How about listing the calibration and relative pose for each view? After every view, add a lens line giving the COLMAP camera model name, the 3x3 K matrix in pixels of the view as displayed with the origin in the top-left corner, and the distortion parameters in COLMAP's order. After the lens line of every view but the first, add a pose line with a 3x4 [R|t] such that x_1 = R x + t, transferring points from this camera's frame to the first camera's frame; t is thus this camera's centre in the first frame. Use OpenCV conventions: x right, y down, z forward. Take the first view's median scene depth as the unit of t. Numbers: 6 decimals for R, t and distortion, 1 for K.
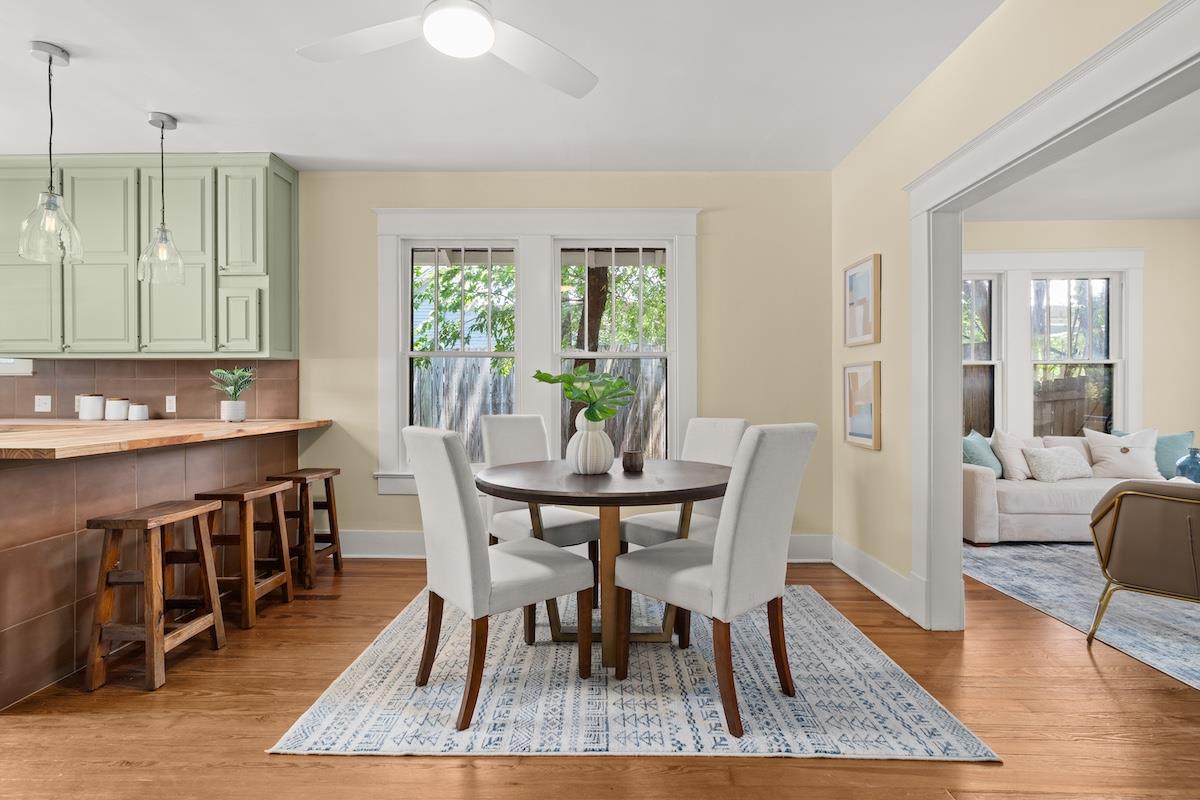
lens RADIAL K [[550.7, 0, 610.7], [0, 550.7, 399.7], [0, 0, 1]] dist [-0.003686, 0.000353]
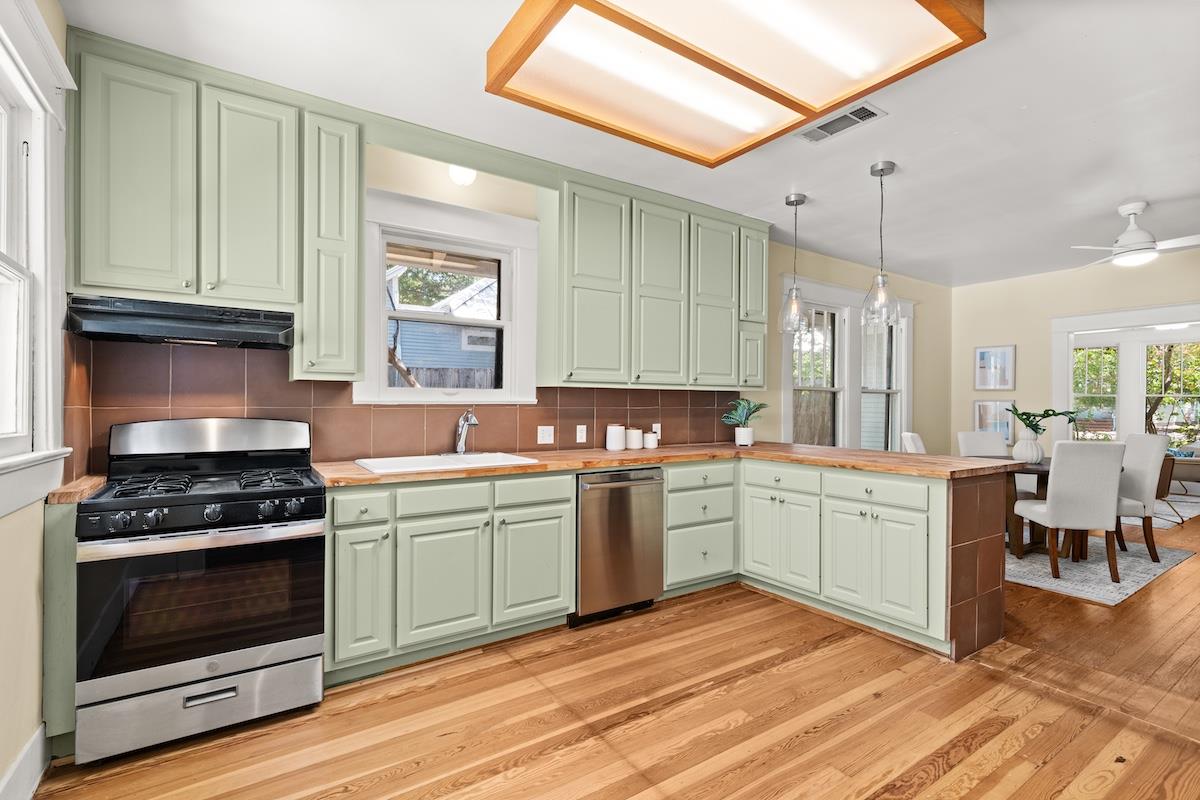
lens RADIAL K [[551.6, 0, 600.2], [0, 551.6, 411.2], [0, 0, 1]] dist [-0.000666, 0.000095]
pose [[0.822662, -0.005482, 0.568504, -2.106966], [0.003069, 0.999982, 0.005201, -0.052315], [-0.568522, -0.002534, 0.822664, 0.263368]]
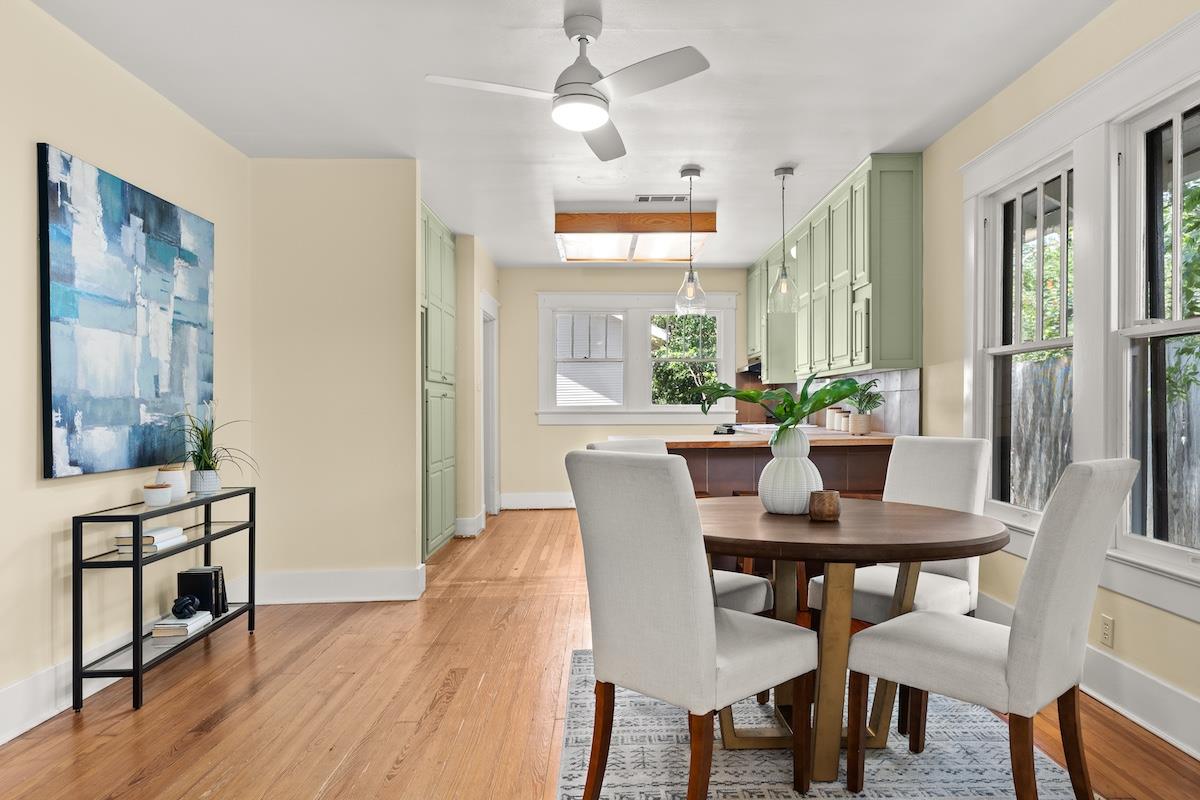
lens RADIAL K [[797.0, 0, 604.3], [0, 797.0, 411.8], [0, 0, 1]] dist [0.004444, 0.001410]
pose [[0.018770, 0.005040, -0.999811, 0.978312], [0.003029, 0.999982, 0.005098, -0.013598], [0.999819, -0.003124, 0.018754, 0.664463]]
